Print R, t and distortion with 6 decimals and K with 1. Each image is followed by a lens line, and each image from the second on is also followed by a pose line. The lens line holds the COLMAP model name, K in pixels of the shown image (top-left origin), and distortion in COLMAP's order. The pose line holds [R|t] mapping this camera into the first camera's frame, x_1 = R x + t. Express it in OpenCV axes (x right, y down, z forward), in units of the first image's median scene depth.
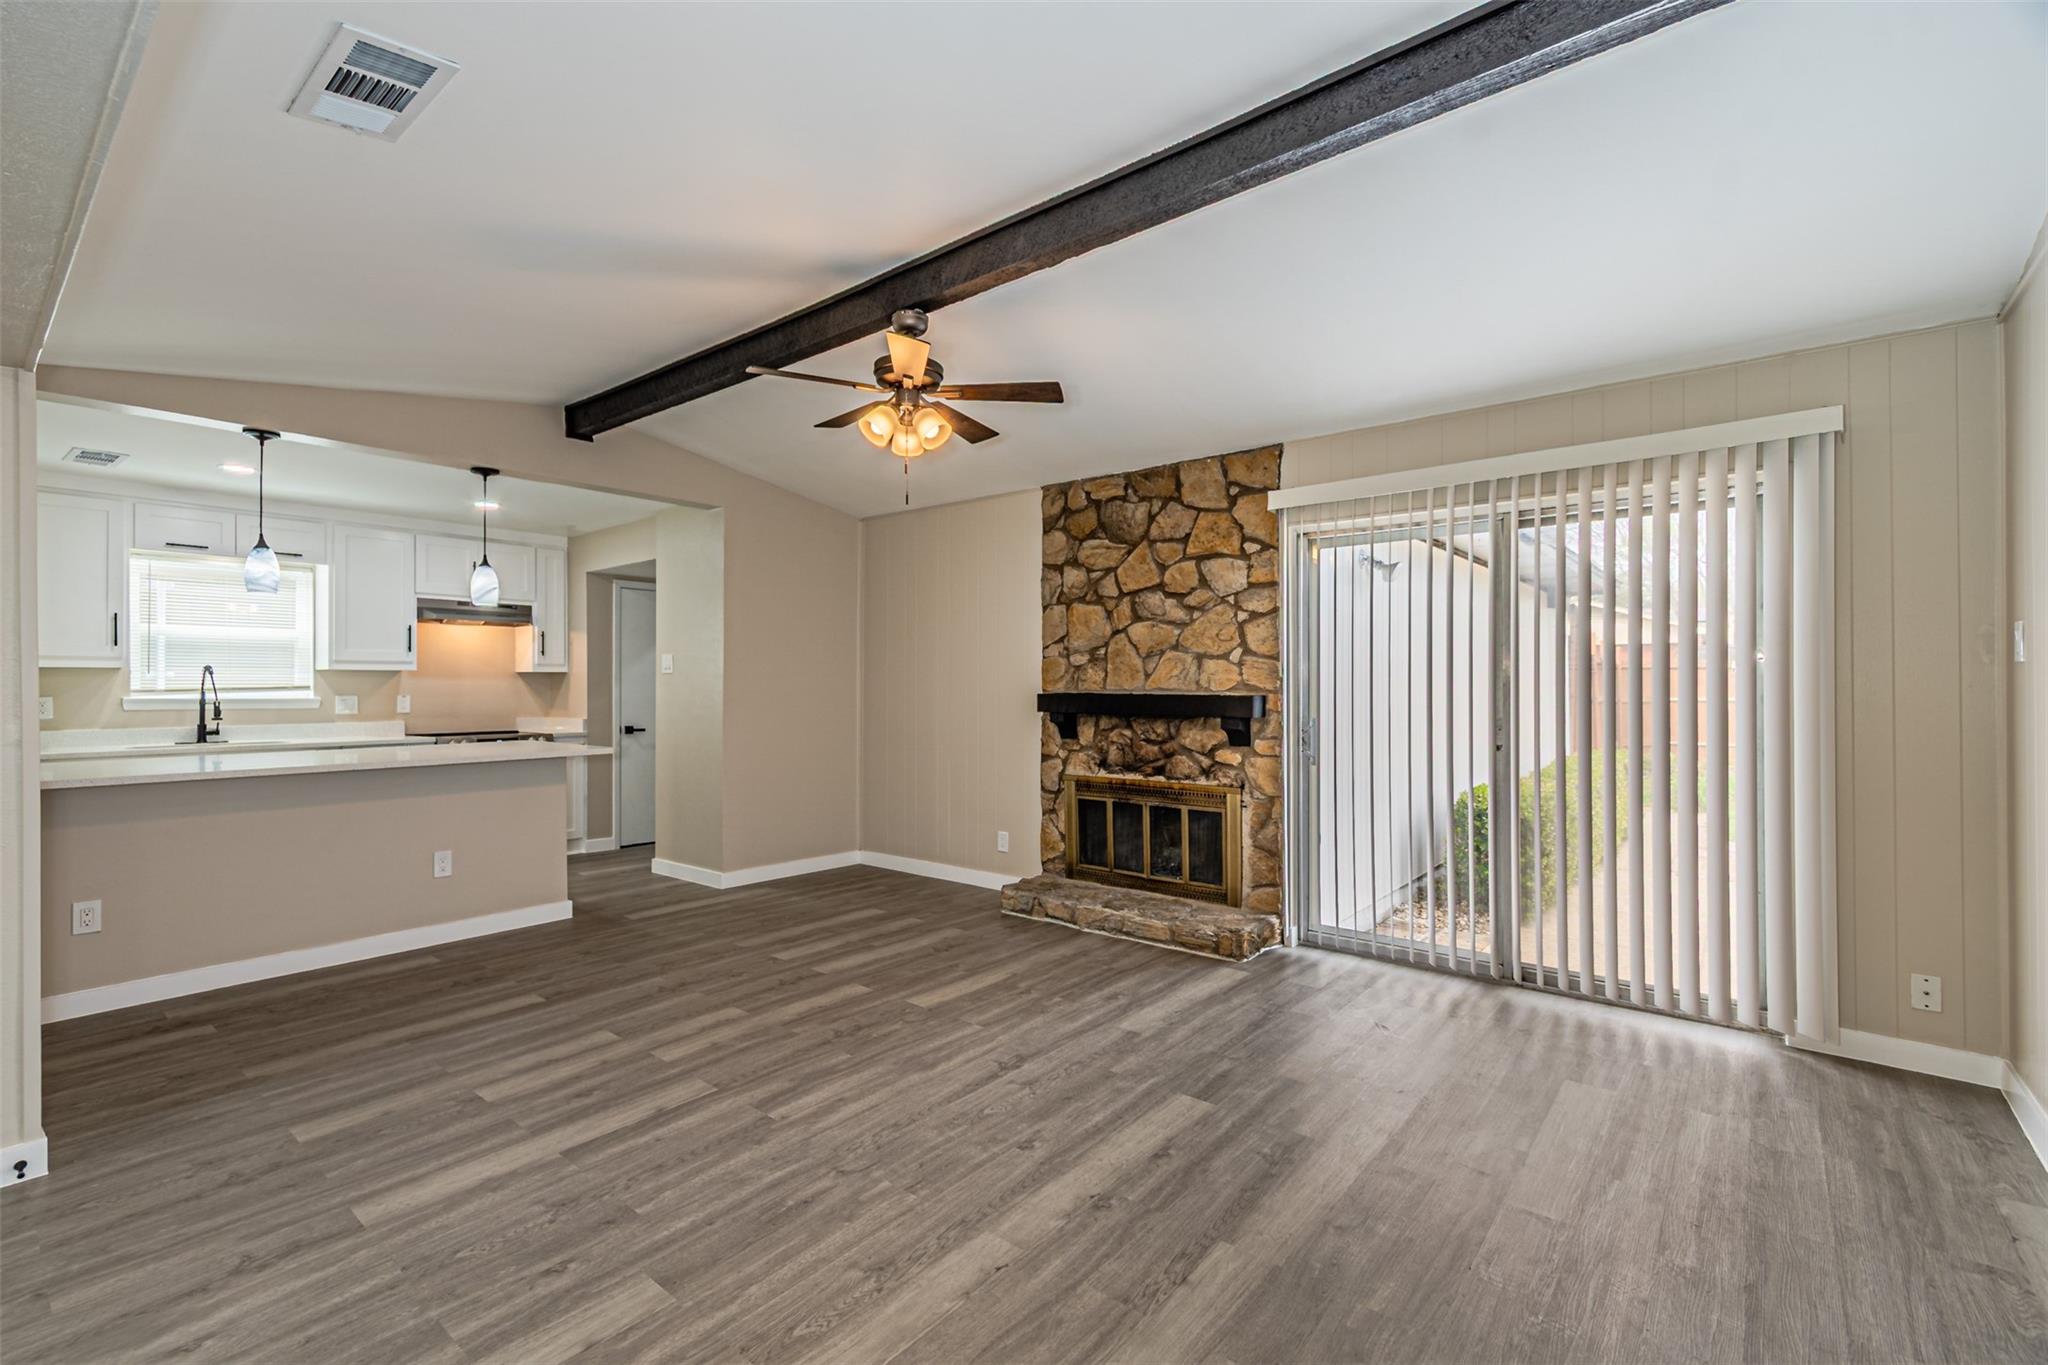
lens RADIAL K [[890.9, 0, 1007.8], [0, 890.9, 684.8], [0, 0, 1]] dist [0.004432, 0.000162]
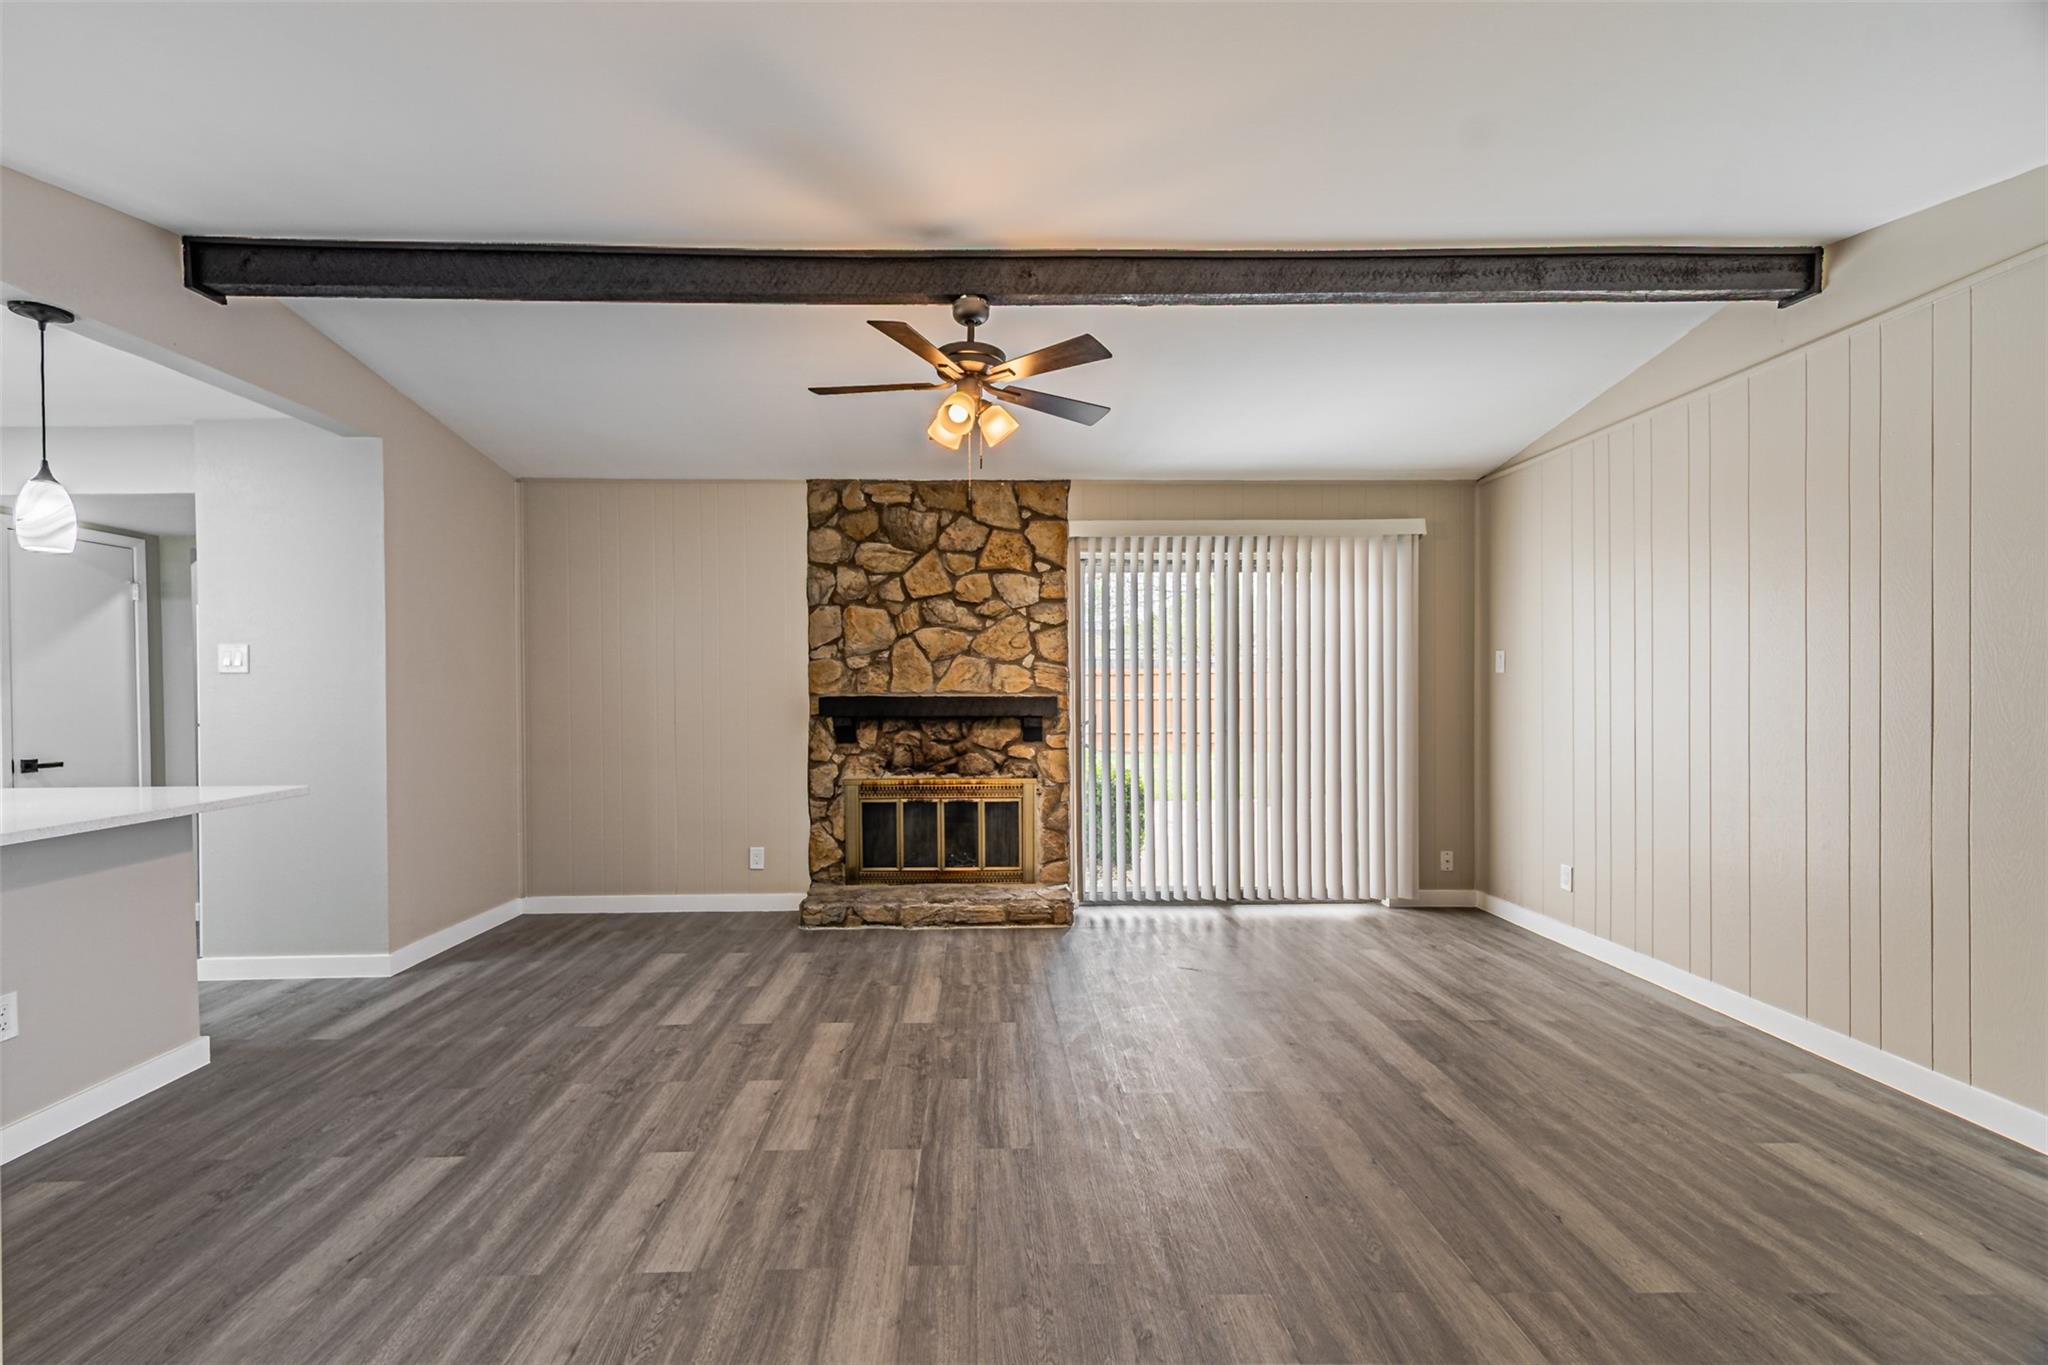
lens RADIAL K [[890.9, 0, 966.9], [0, 890.9, 703.4], [0, 0, 1]] dist [0.004432, 0.000162]
pose [[0.754332, -0.014541, 0.656332, -0.531454], [0.004575, 0.999847, 0.016893, 0.000941], [-0.656477, -0.009740, 0.754283, 0.194532]]
